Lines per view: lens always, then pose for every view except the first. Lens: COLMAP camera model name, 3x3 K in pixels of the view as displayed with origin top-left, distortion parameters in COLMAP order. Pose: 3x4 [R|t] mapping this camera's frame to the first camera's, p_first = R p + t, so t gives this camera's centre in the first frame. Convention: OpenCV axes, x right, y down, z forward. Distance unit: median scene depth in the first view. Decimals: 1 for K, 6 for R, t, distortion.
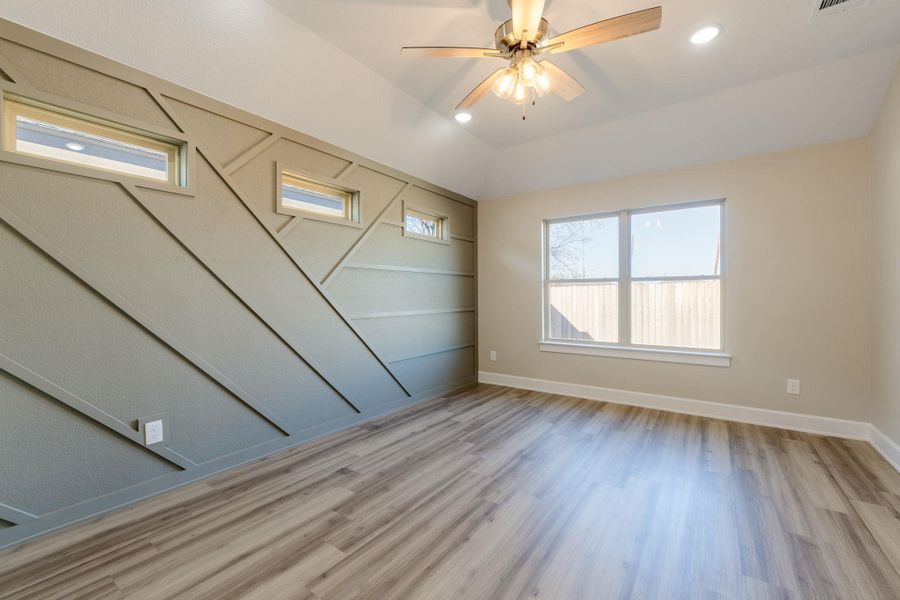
lens RADIAL K [[379.2, 0, 444.5], [0, 379.2, 296.8], [0, 0, 1]] dist [-0.003894, -0.000249]
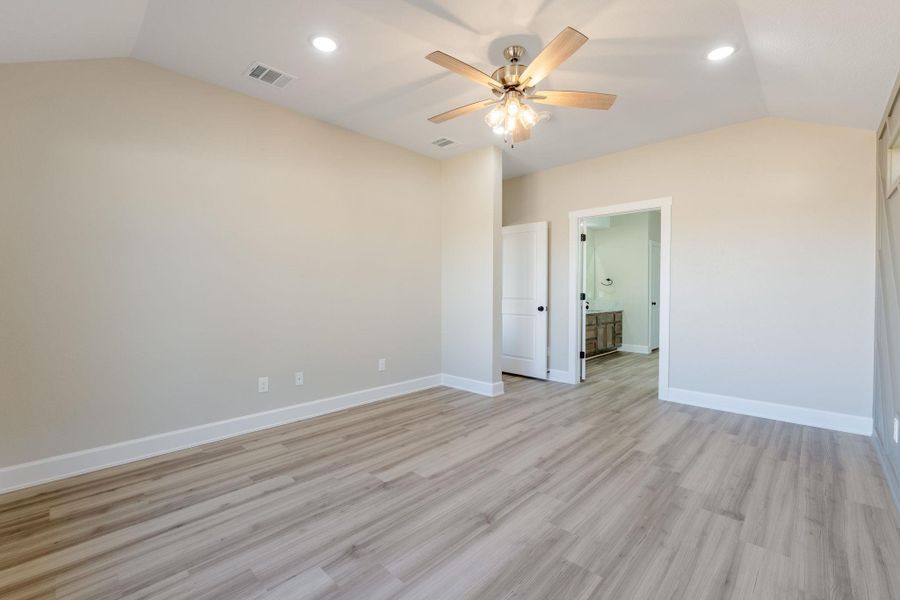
lens RADIAL K [[379.2, 0, 444.5], [0, 379.2, 296.8], [0, 0, 1]] dist [-0.003894, -0.000249]
pose [[-0.988862, -0.001082, 0.148829, 0.150350], [0.001496, 0.999851, 0.017209, 0.000008], [-0.148825, 0.017240, -0.988713, 1.365702]]
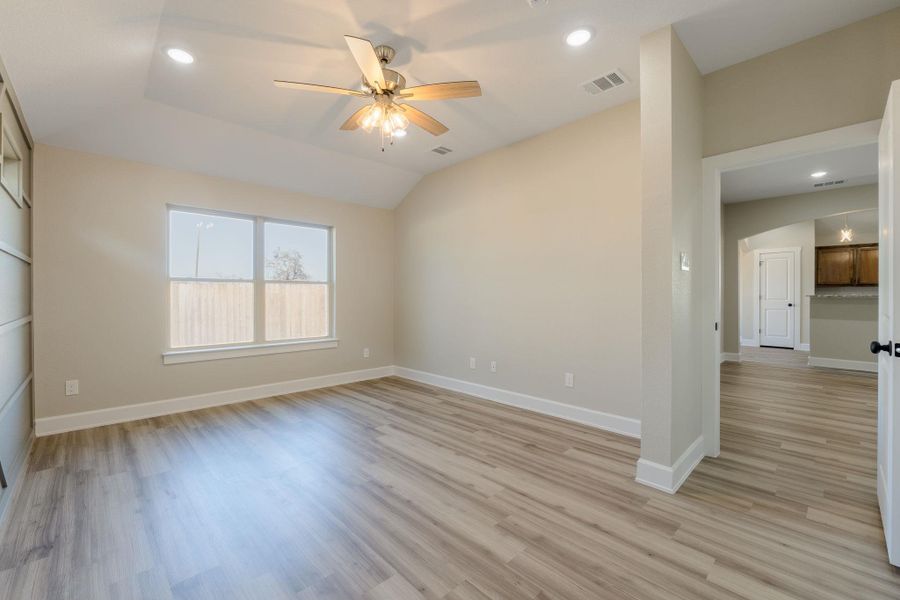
lens RADIAL K [[379.2, 0, 444.5], [0, 379.2, 296.8], [0, 0, 1]] dist [-0.003894, -0.000249]
pose [[0.187306, -0.000507, 0.982301, -0.577645], [0.004300, 0.999991, -0.000303, 0.001450], [-0.982292, 0.004280, 0.187306, 0.355861]]
